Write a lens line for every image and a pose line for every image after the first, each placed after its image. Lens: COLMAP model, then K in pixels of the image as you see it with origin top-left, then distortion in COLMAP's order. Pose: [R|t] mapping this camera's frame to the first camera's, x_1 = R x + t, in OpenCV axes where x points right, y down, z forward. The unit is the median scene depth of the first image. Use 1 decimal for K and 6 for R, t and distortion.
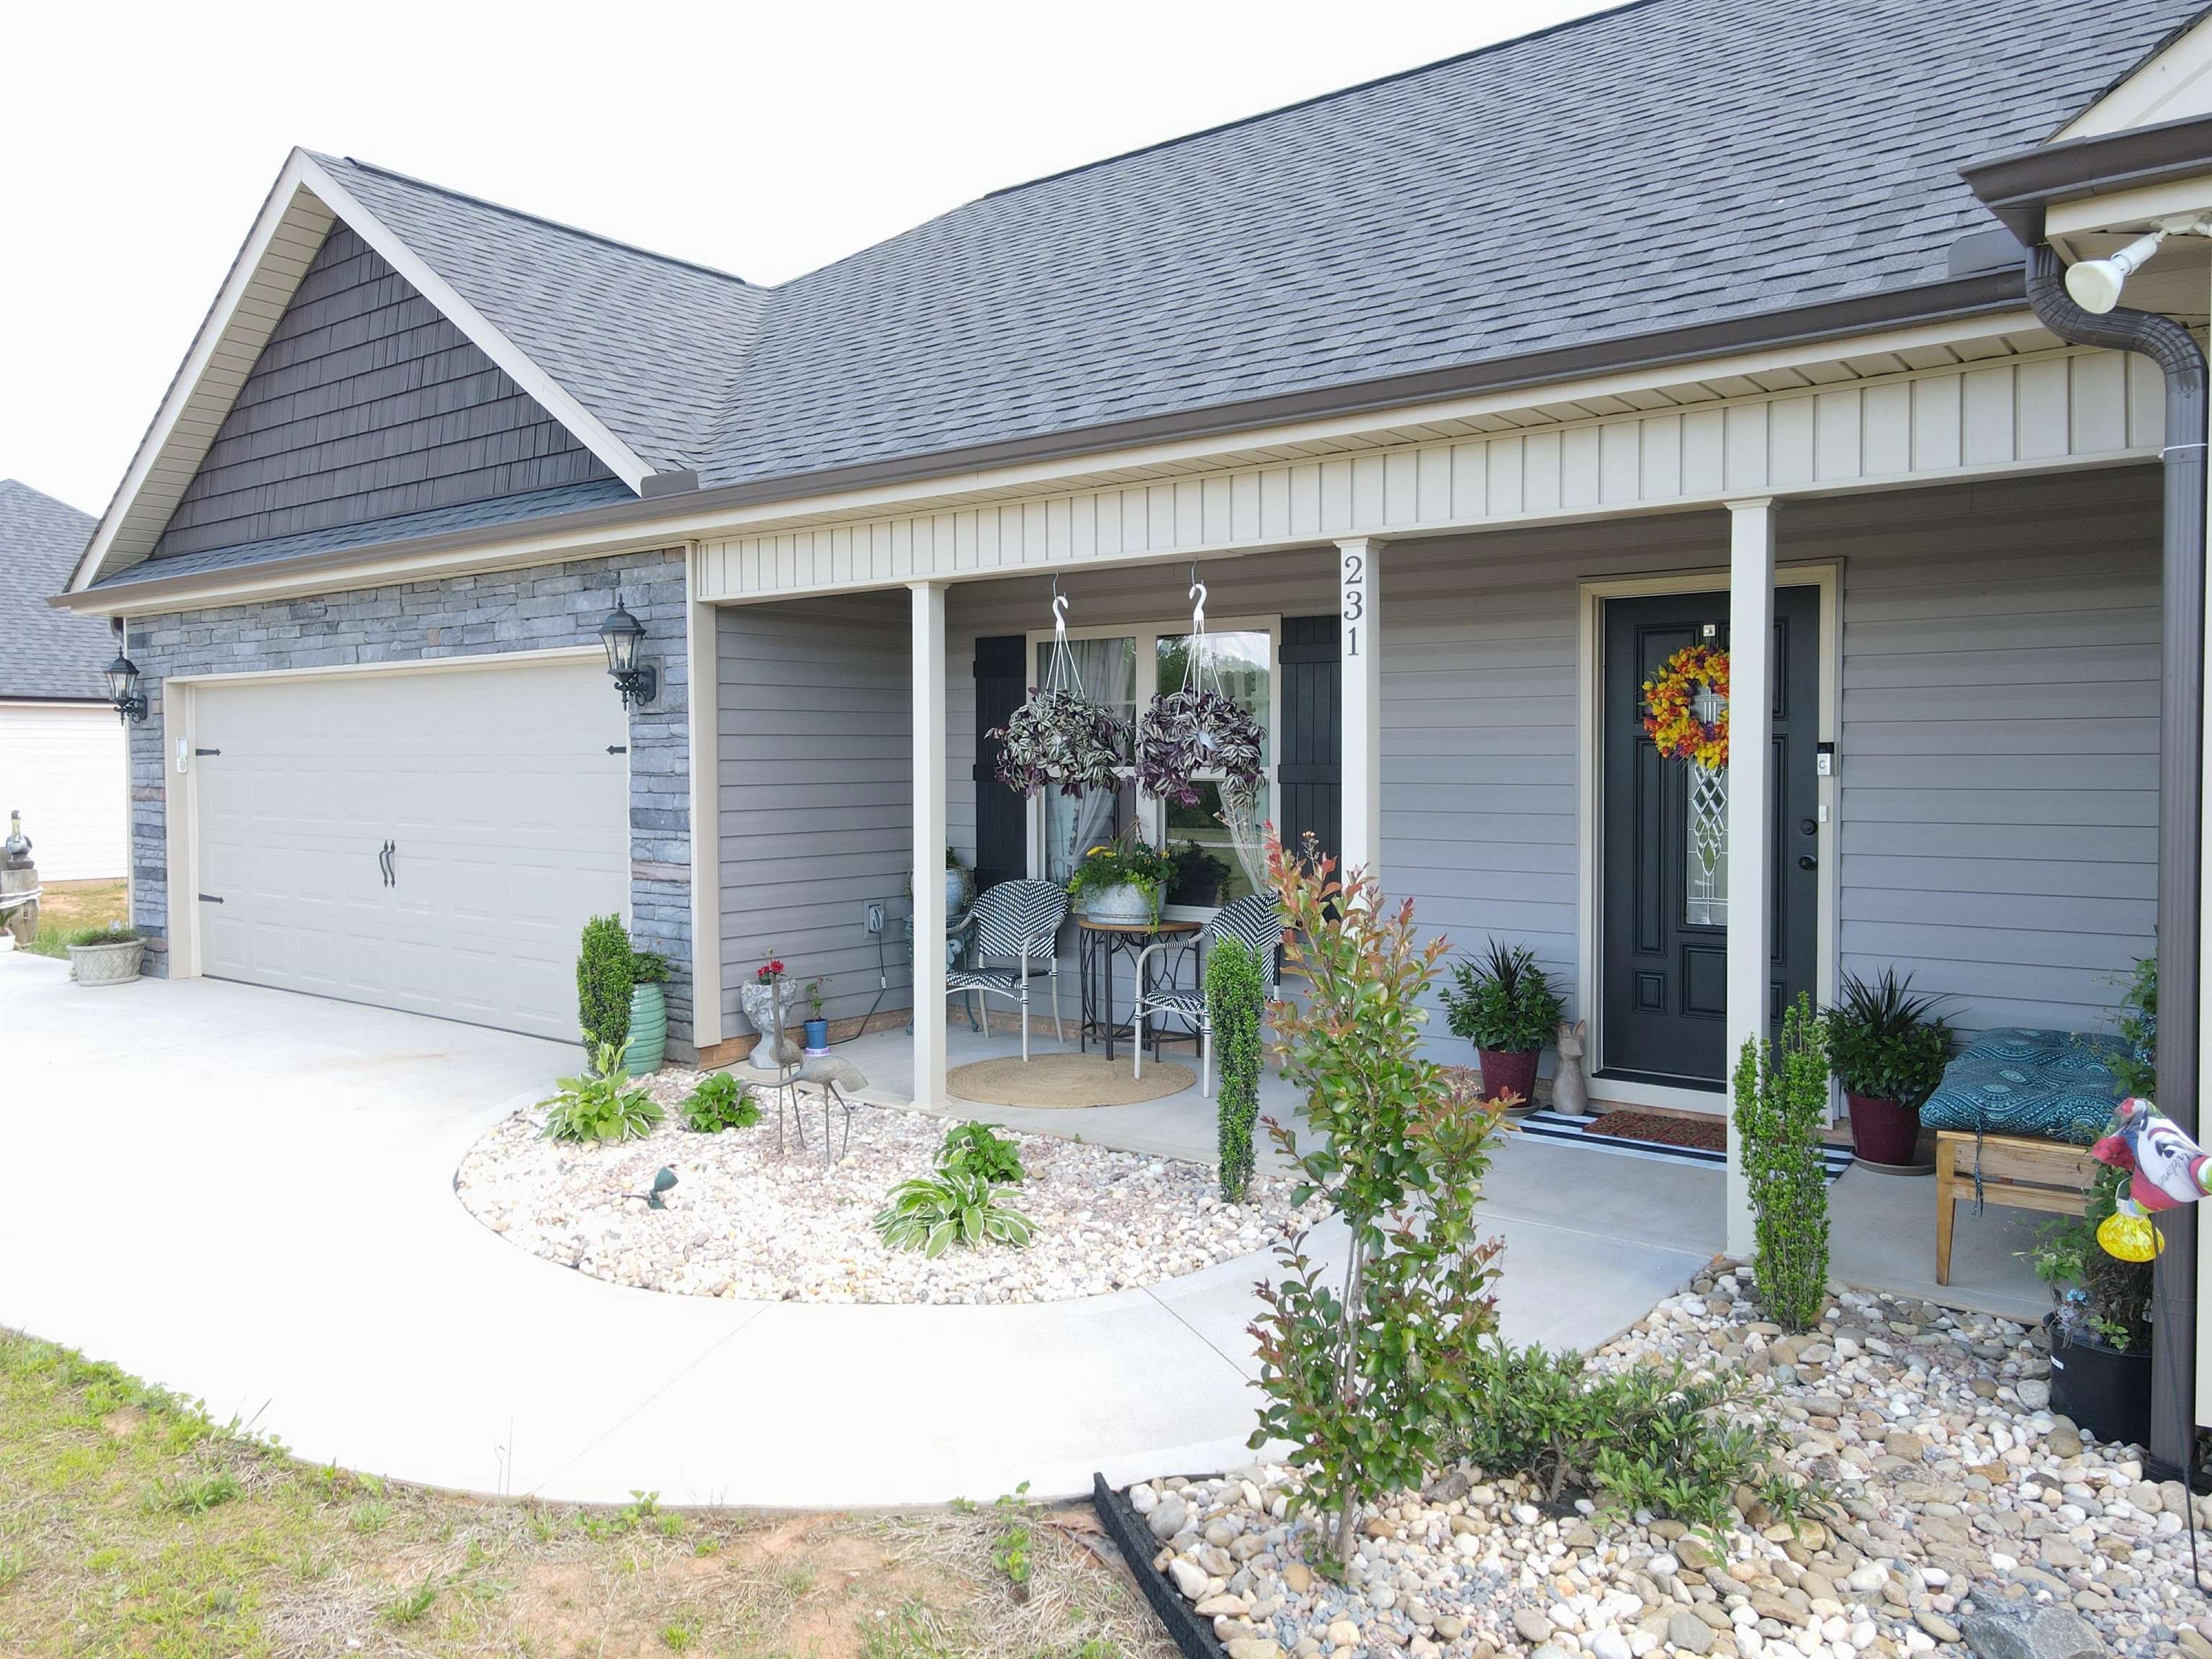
lens RADIAL K [[1648.7, 0, 1106.0], [0, 1648.7, 829.5], [0, 0, 1]] dist [0.000315, 0.001274]
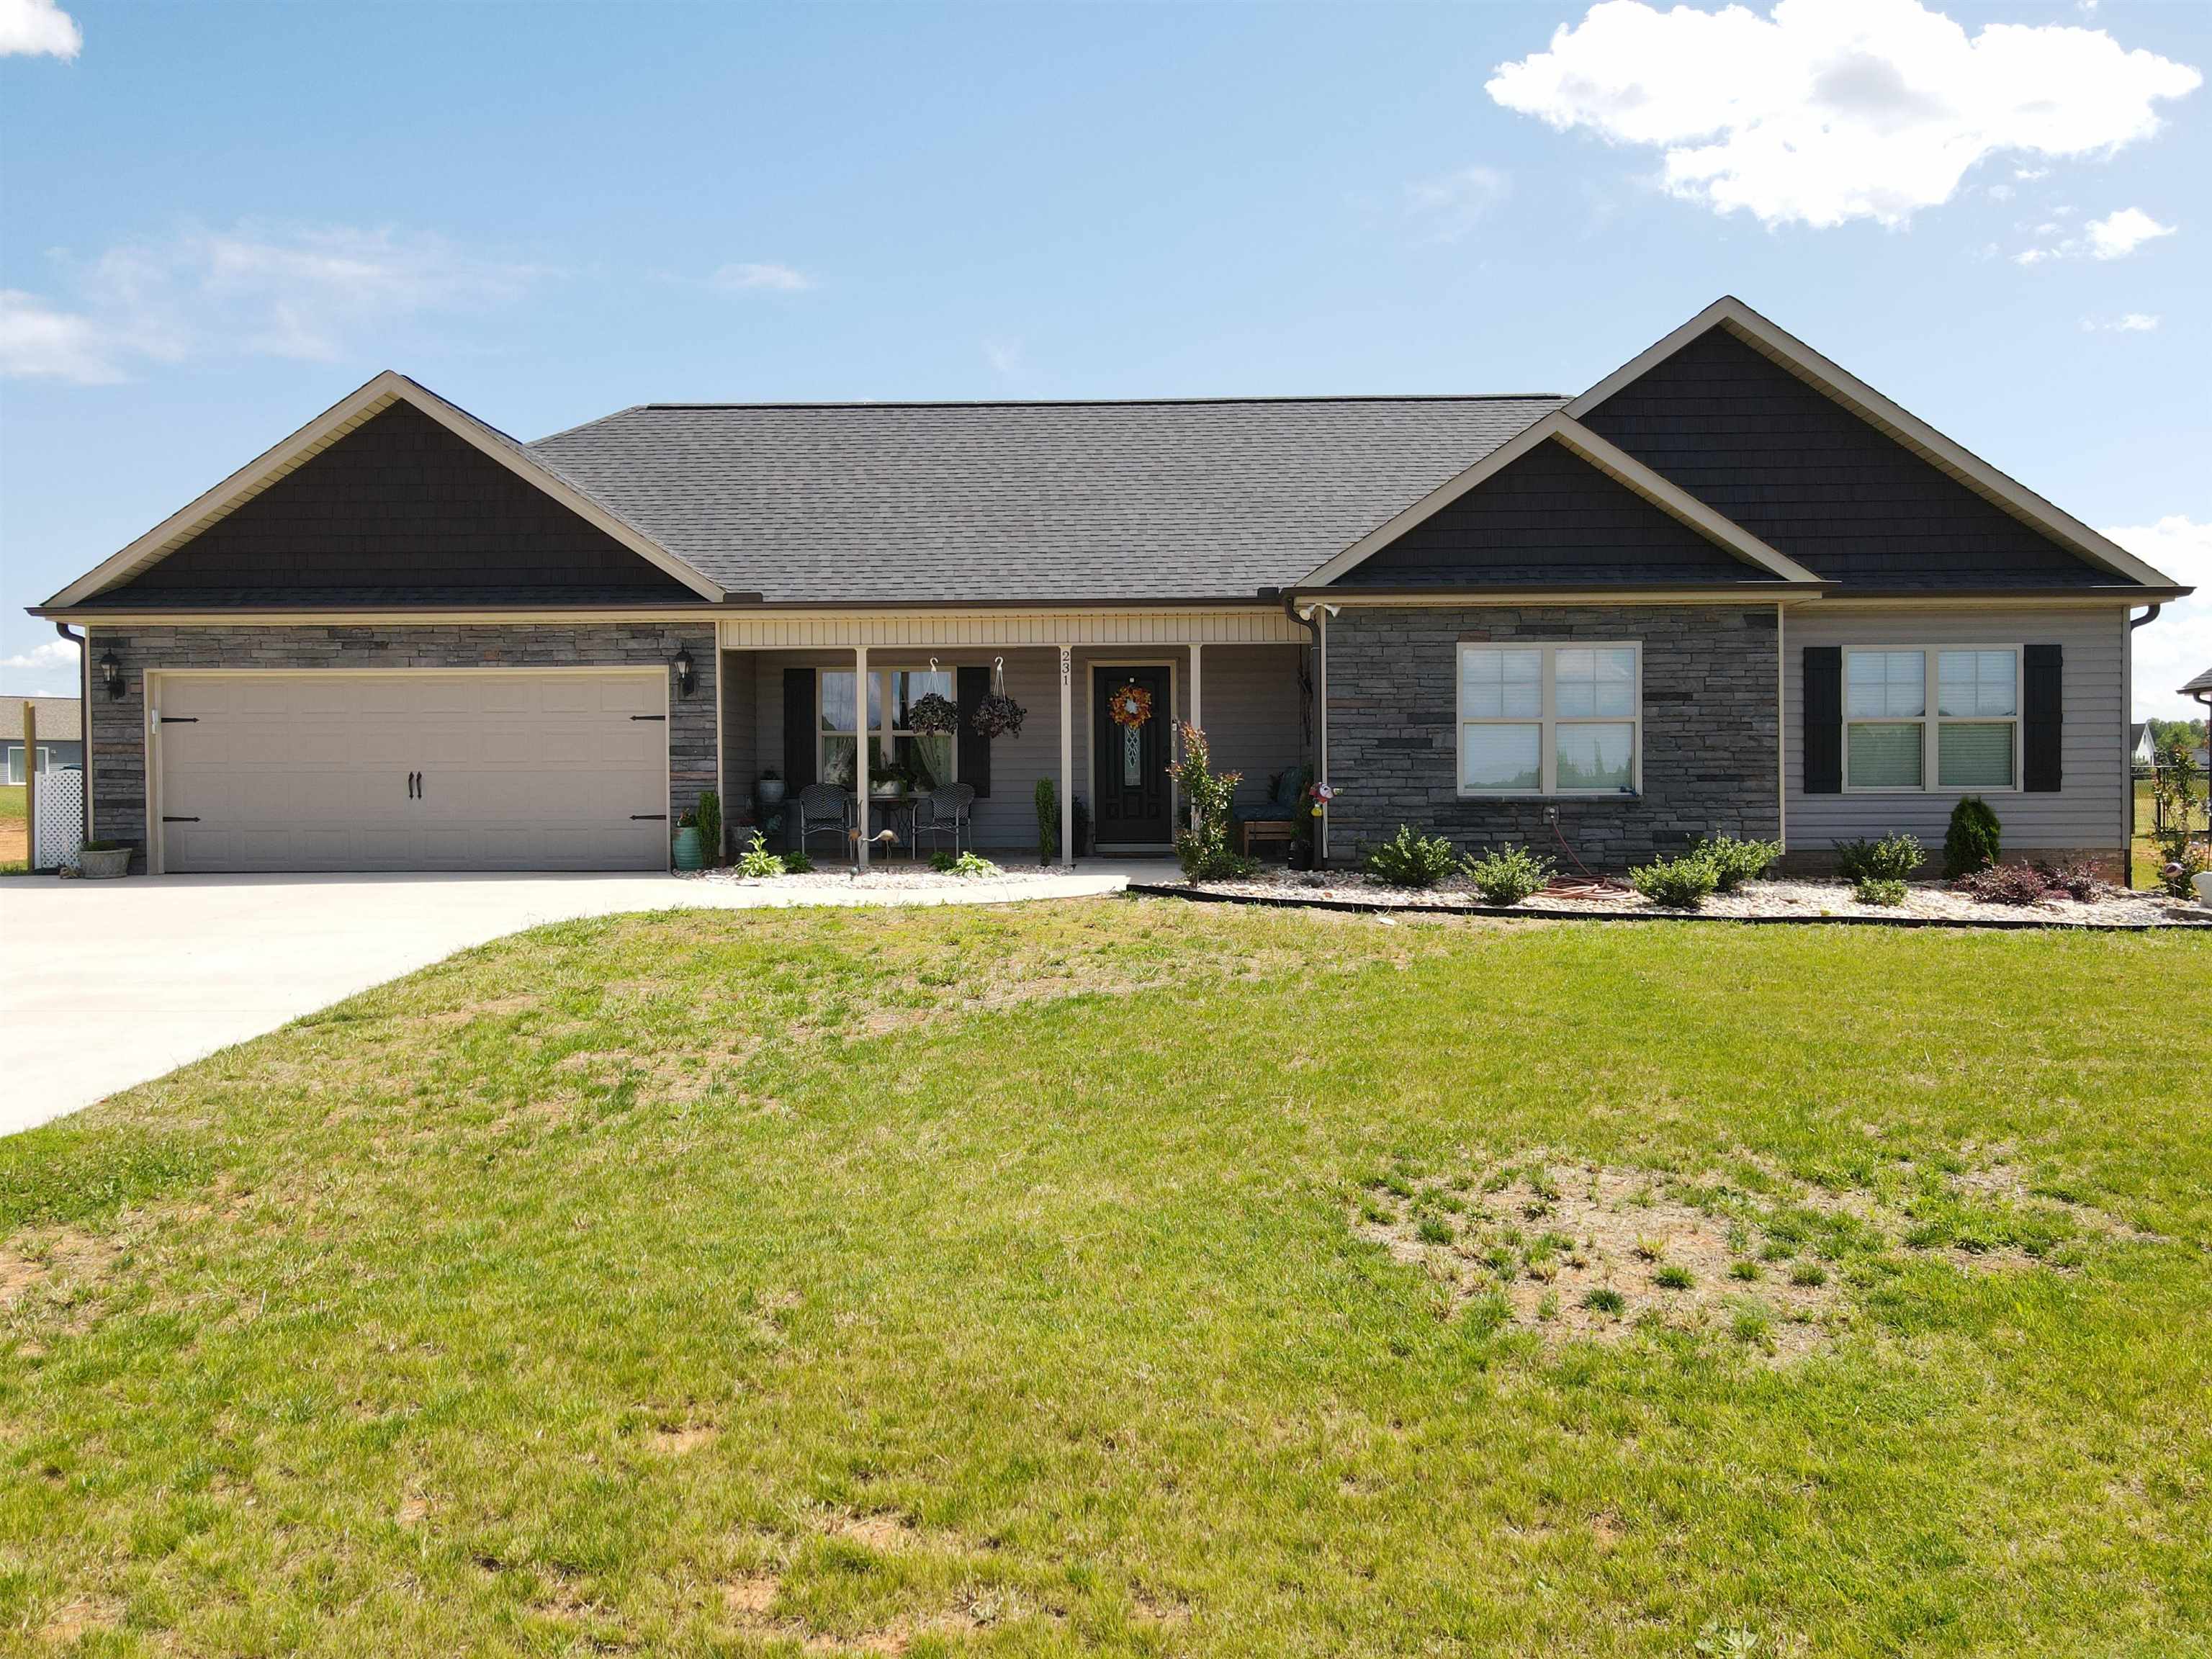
lens RADIAL K [[1826.5, 0, 1106.0], [0, 1826.5, 829.5], [0, 0, 1]] dist [0.096739, 0.003474]
pose [[0.809404, -0.015777, 0.587041, -1.485257], [0.031581, 0.999362, -0.016685, 0.183125], [-0.586403, 0.032044, 0.809386, -1.464879]]
